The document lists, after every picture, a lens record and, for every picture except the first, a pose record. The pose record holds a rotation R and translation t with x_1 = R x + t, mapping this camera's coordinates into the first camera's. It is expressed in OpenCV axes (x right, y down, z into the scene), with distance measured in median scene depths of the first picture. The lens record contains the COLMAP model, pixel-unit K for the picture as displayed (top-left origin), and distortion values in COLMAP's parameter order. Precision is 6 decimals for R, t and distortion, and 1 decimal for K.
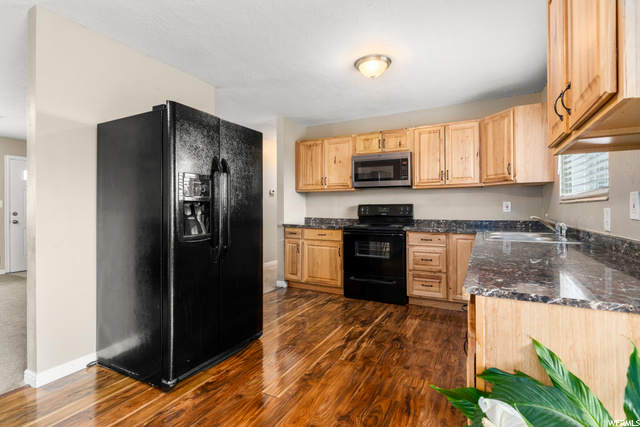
lens RADIAL K [[306.4, 0, 319.6], [0, 306.4, 209.1], [0, 0, 1]] dist [0.004111, 0.000540]
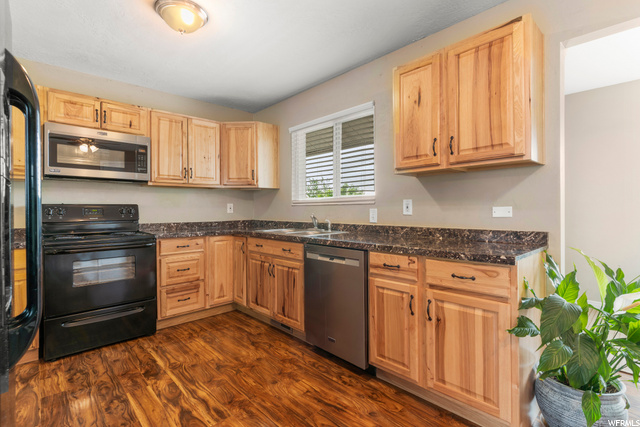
lens RADIAL K [[306.4, 0, 319.6], [0, 306.4, 211.8], [0, 0, 1]] dist [0.004111, 0.000540]
pose [[0.324546, -0.007684, 0.945839, -0.345724], [0.005758, 0.999965, 0.006148, 0.000253], [-0.945852, 0.003451, 0.324579, 0.366335]]
